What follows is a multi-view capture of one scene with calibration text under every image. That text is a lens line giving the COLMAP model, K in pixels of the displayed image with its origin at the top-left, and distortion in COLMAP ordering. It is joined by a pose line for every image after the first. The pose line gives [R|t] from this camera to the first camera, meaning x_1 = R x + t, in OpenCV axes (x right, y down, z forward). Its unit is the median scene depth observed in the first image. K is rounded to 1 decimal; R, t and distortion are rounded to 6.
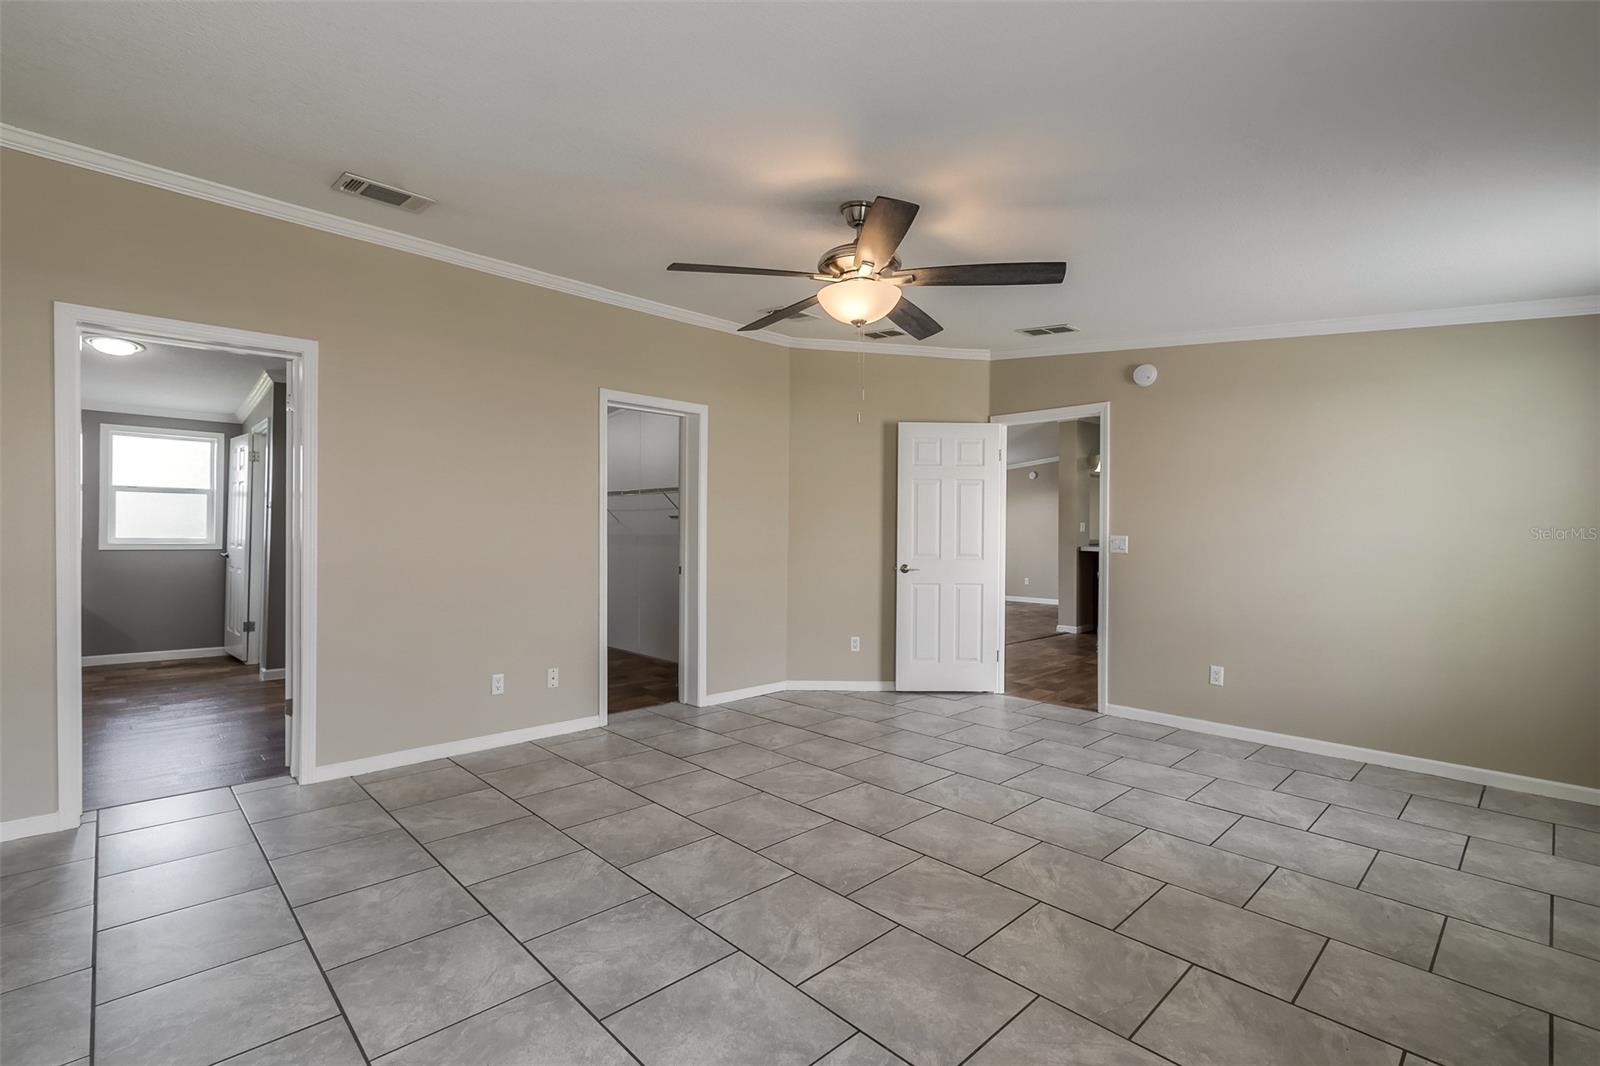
lens RADIAL K [[730.7, 0, 797.7], [0, 730.7, 529.3], [0, 0, 1]] dist [0.005783, -0.000550]
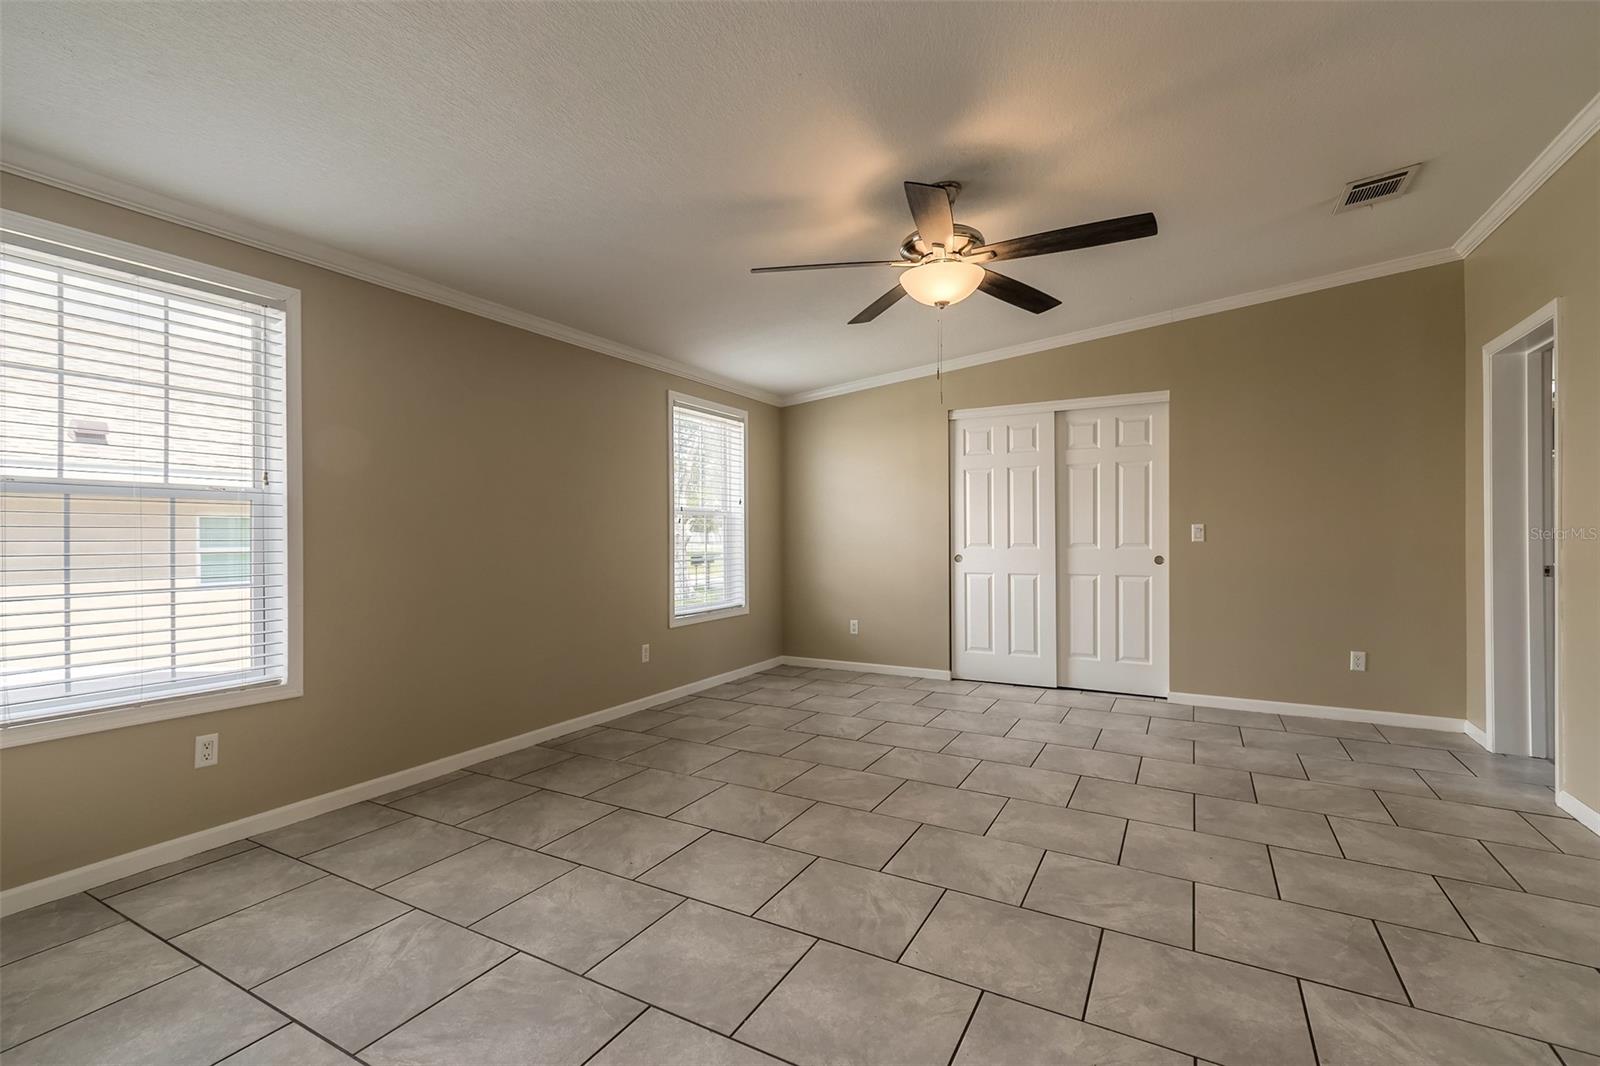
lens RADIAL K [[730.7, 0, 797.2], [0, 730.7, 532.1], [0, 0, 1]] dist [0.005783, -0.000550]
pose [[-0.955373, -0.005820, -0.295345, 0.565883], [-0.004264, 0.999973, -0.005914, 0.033956], [0.295372, -0.004391, -0.955372, 1.889475]]
